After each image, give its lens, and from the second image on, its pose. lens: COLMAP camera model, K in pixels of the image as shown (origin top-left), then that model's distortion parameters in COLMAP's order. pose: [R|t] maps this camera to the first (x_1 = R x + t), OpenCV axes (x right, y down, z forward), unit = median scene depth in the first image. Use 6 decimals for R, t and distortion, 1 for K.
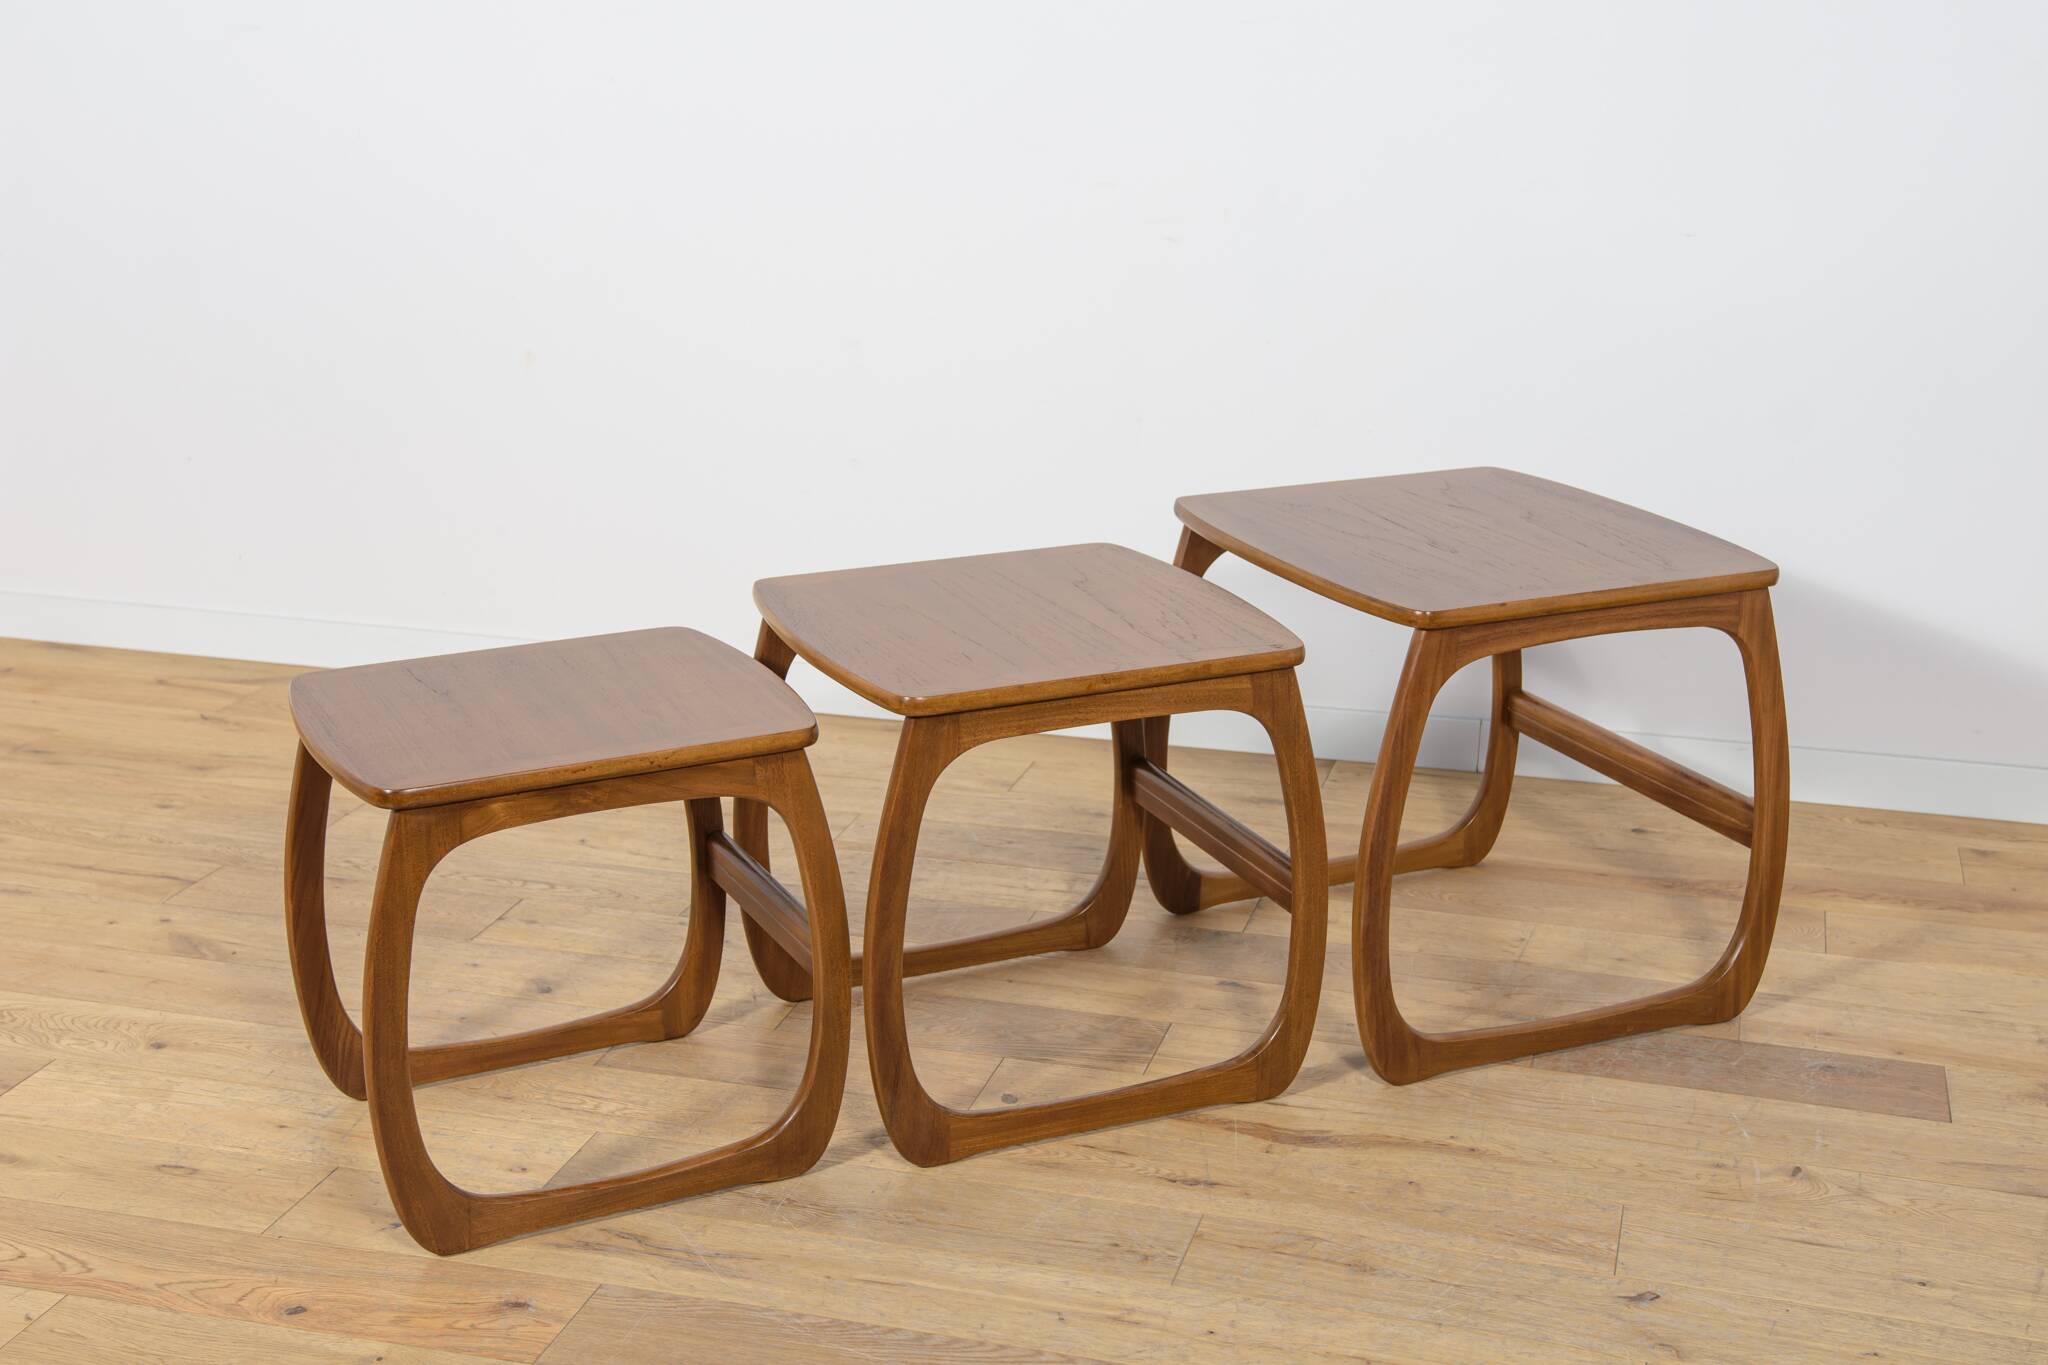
lens RADIAL K [[2742.5, 0, 965.3], [0, 2742.5, 685.4], [0, 0, 1]] dist [0.099414, 0.106250]
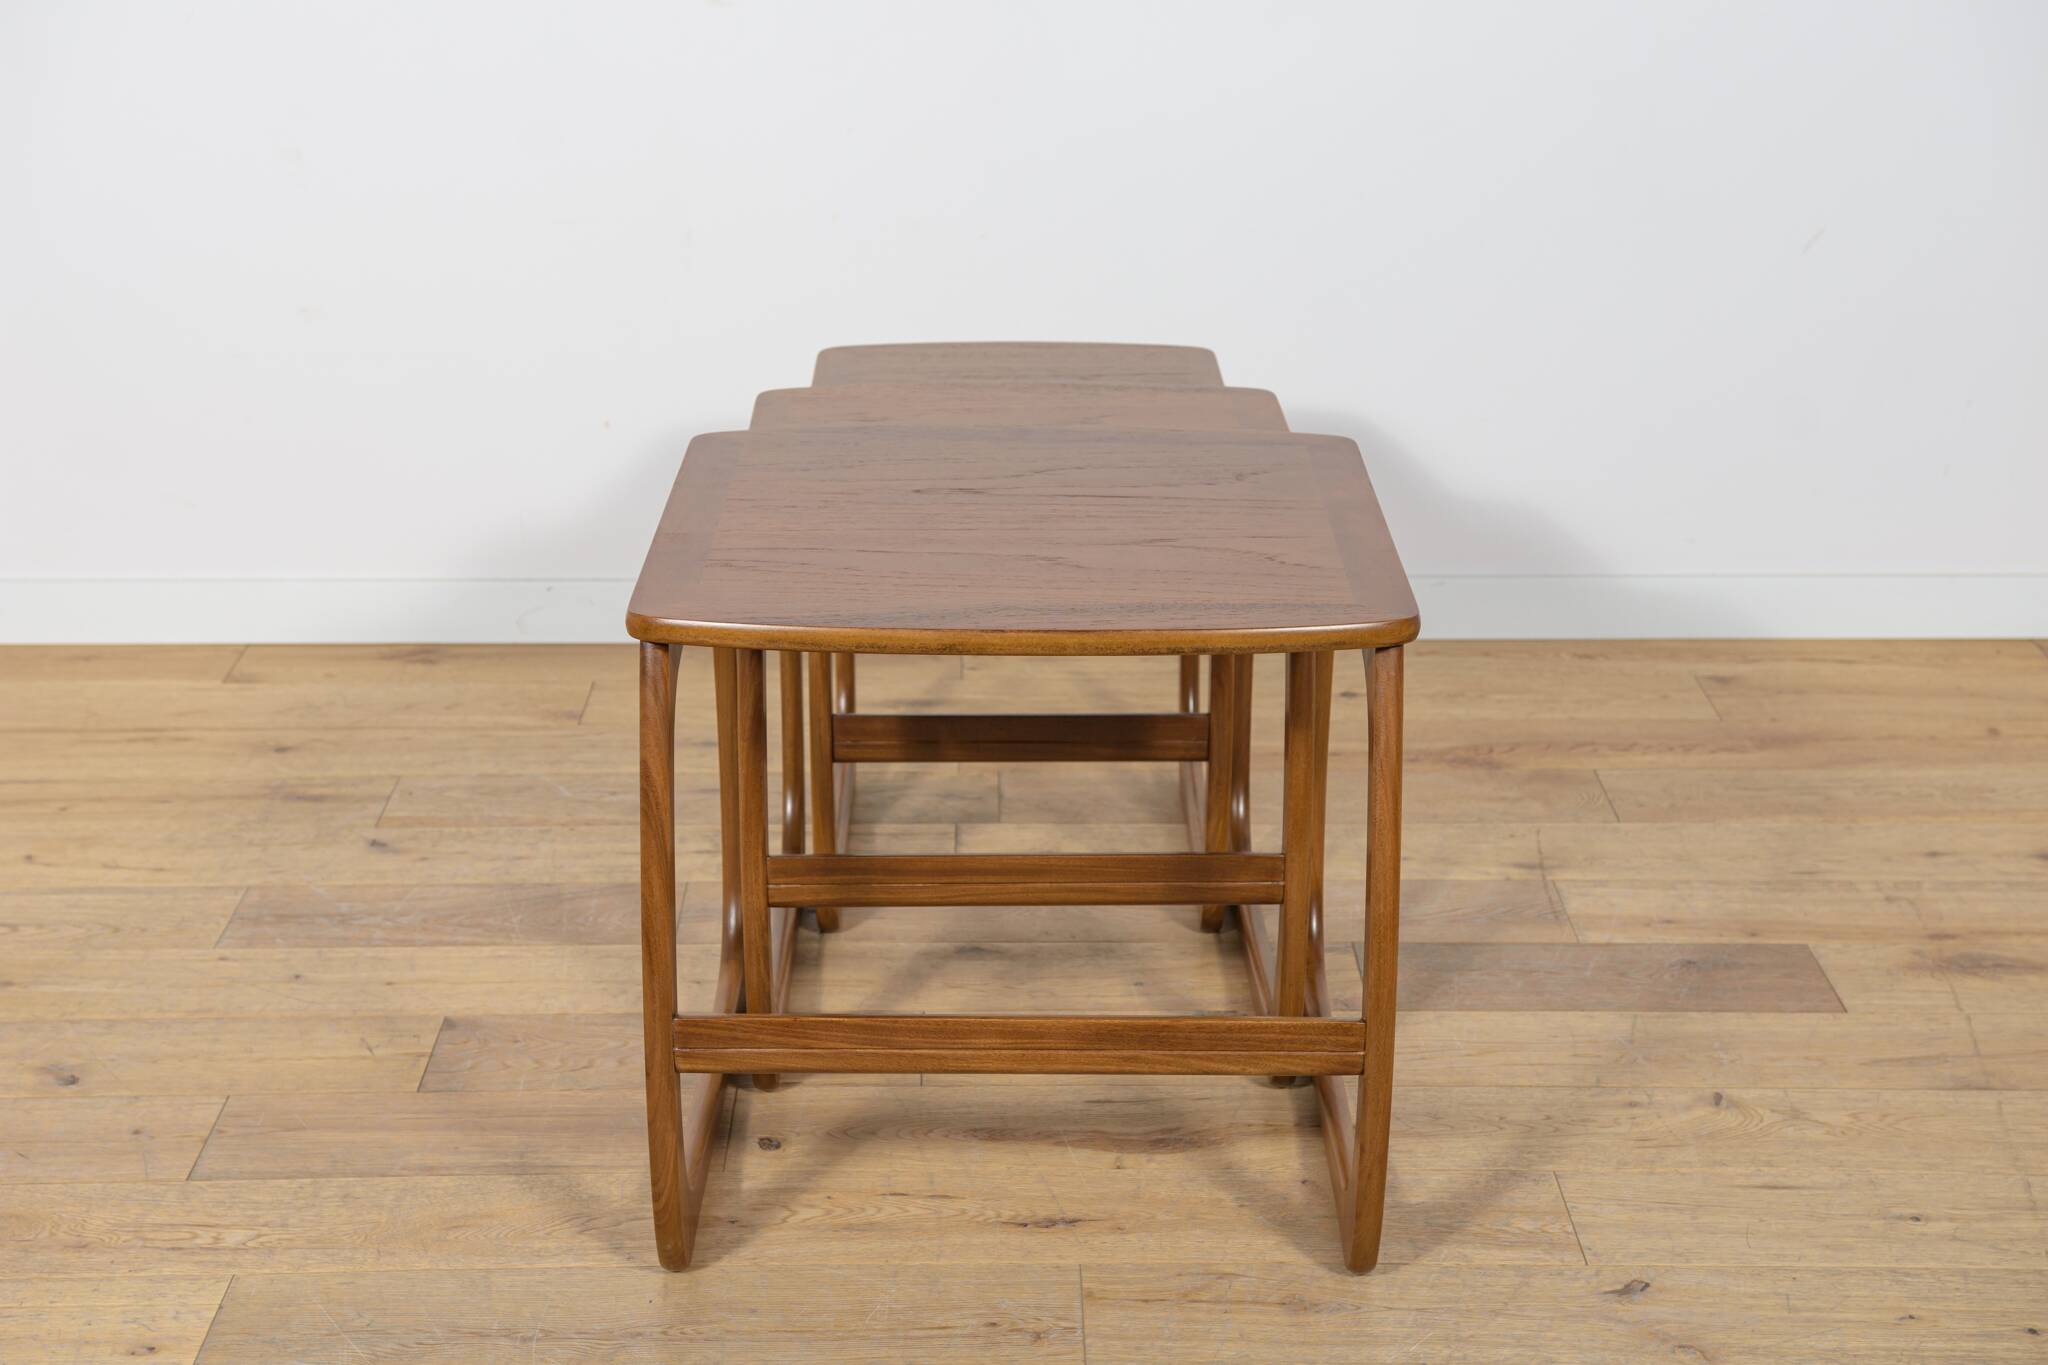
lens RADIAL K [[3145.4, 0, 1024.0], [0, 3145.4, 682.5], [0, 0, 1]] dist [0.132763, 0.109132]
pose [[0.953401, -0.102898, 0.283618, -0.160887], [0.085398, 0.993638, 0.073424, -0.039314], [-0.289368, -0.045782, 0.956122, 0.142034]]
